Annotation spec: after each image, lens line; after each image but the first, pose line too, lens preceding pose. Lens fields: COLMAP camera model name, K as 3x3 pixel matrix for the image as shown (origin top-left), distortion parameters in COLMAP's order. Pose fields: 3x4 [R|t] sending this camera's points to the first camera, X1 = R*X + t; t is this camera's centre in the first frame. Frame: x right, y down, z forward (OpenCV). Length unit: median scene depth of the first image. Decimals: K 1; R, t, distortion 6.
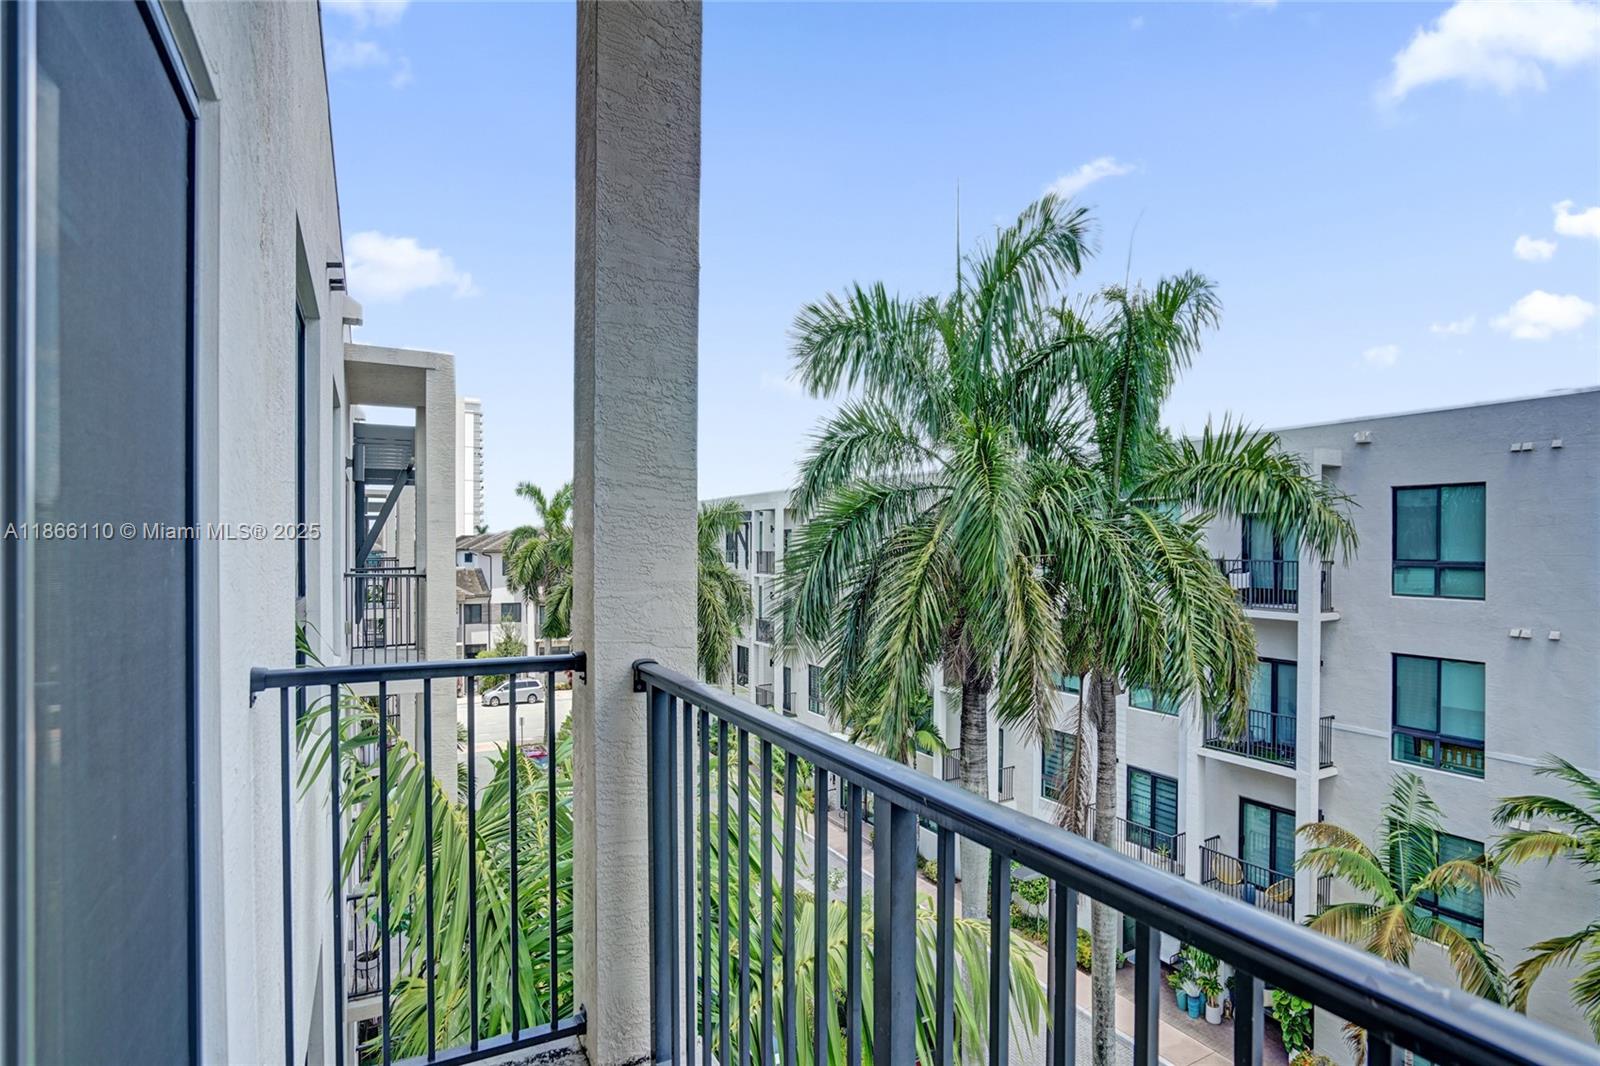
lens RADIAL K [[826.7, 0, 795.0], [0, 826.7, 541.4], [0, 0, 1]] dist [-0.048825, 0.016532]
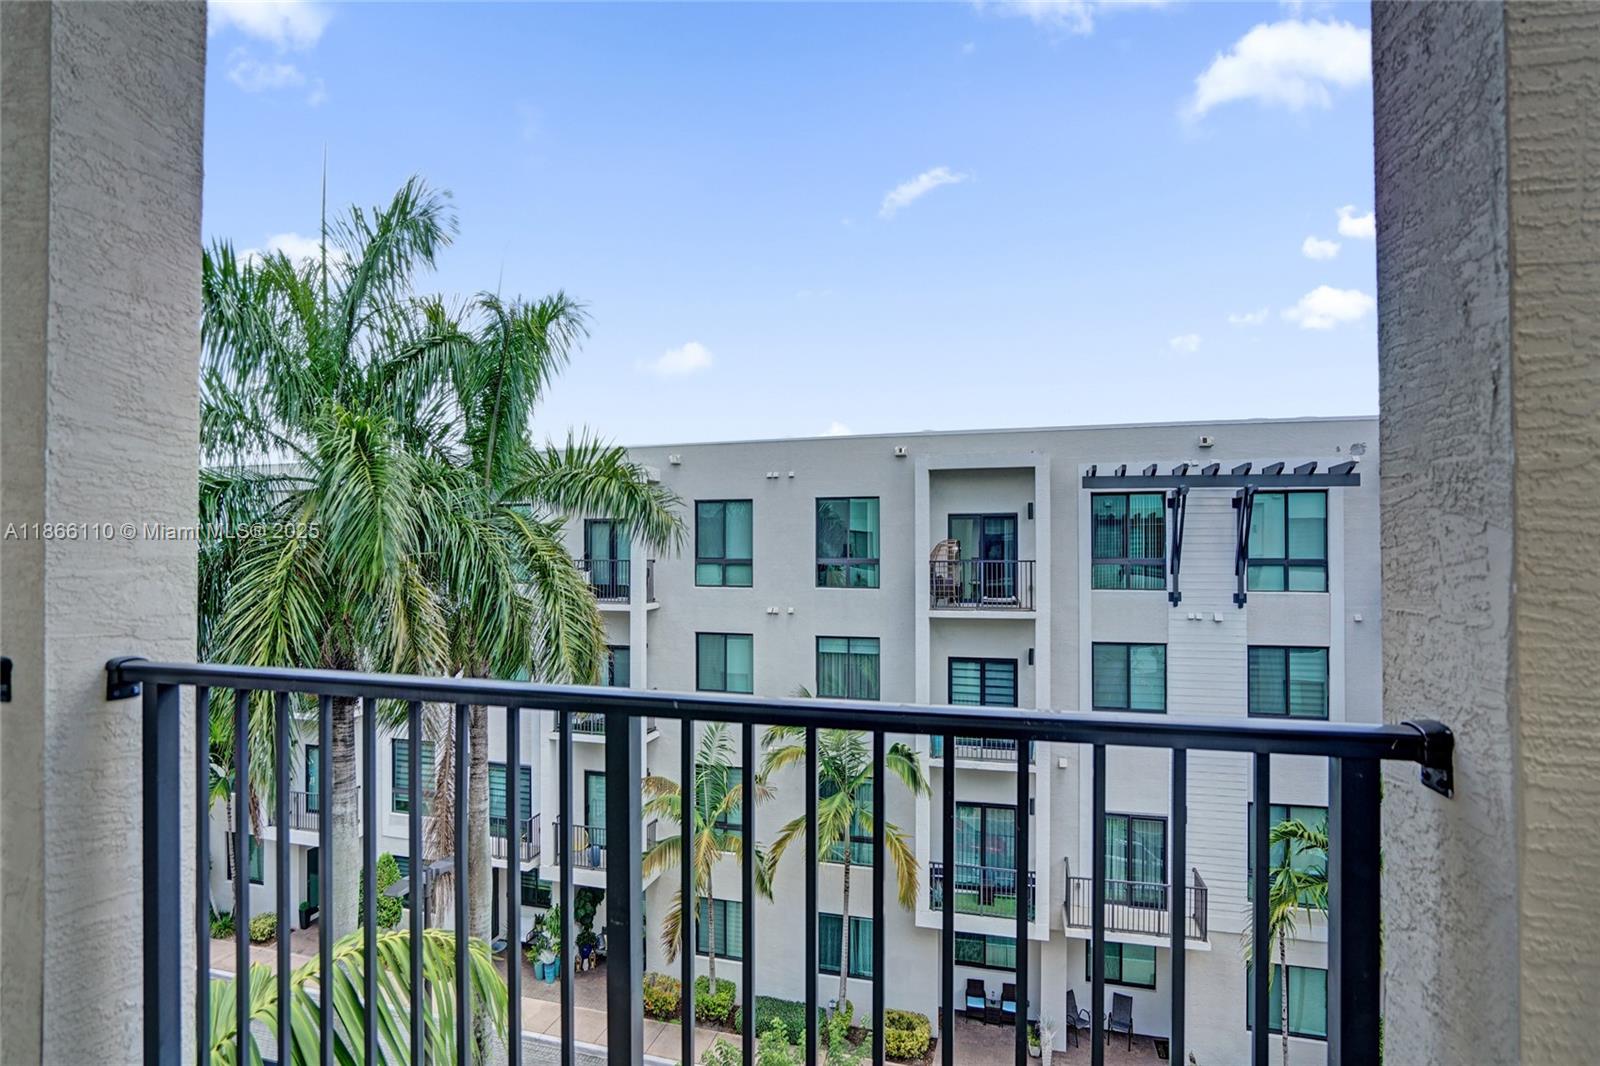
lens RADIAL K [[826.7, 0, 805.4], [0, 826.7, 540.3], [0, 0, 1]] dist [-0.048825, 0.016532]
pose [[0.672413, 0.007859, 0.740134, -0.105776], [0.004364, 0.999884, -0.014582, 0.016038], [-0.740163, 0.013036, 0.672301, 0.007997]]
